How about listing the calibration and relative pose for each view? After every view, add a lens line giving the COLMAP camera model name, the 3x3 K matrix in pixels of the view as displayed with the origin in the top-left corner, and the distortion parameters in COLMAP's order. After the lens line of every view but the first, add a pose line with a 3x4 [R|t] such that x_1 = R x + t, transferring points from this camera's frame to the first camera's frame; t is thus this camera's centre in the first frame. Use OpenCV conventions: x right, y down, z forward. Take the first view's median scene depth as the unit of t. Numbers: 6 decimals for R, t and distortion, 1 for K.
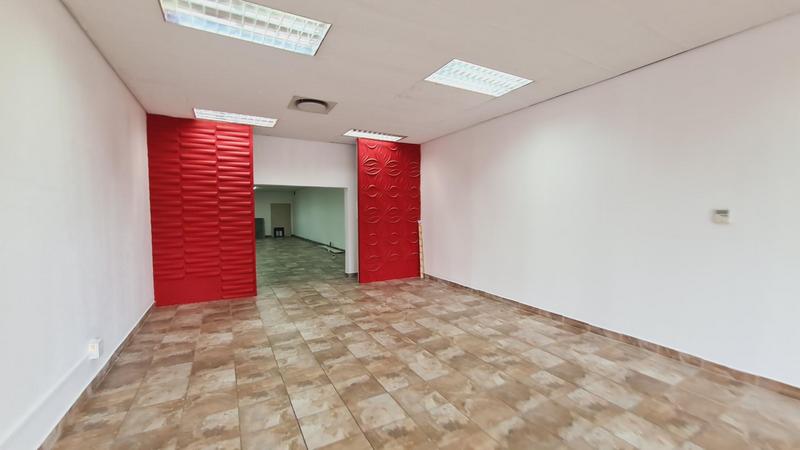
lens RADIAL K [[325.4, 0, 400.0], [0, 325.4, 225.0], [0, 0, 1]] dist [0.001261, 0.000058]
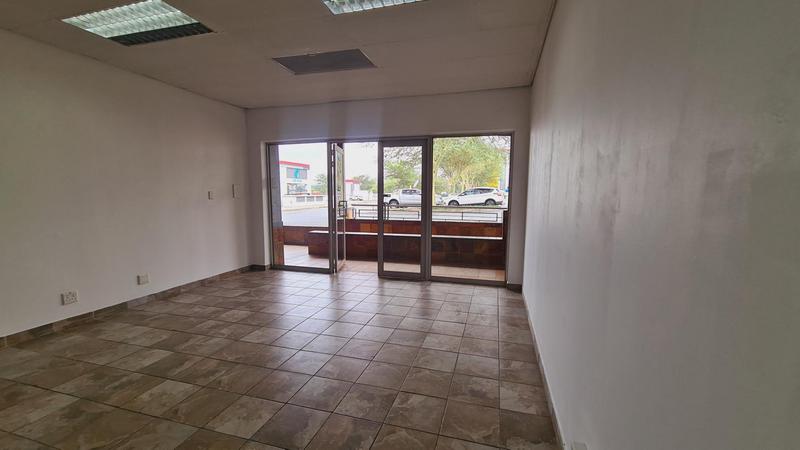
lens RADIAL K [[325.4, 0, 400.0], [0, 325.4, 225.0], [0, 0, 1]] dist [0.001261, 0.000058]
pose [[-0.701925, -0.068345, 0.708965, -0.284000], [0.026974, 0.992121, 0.122348, -0.011887], [-0.711740, 0.105003, -0.694550, 0.308295]]
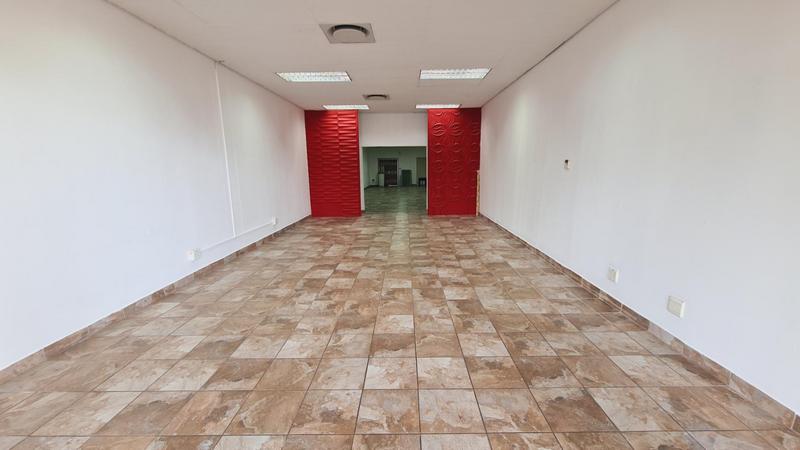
lens RADIAL K [[325.4, 0, 400.0], [0, 325.4, 225.0], [0, 0, 1]] dist [0.001261, 0.000058]
pose [[0.870269, 0.078411, -0.486295, 0.539234], [-0.007249, 0.989180, 0.146525, 0.016965], [0.492523, -0.123991, 0.861422, -0.331284]]
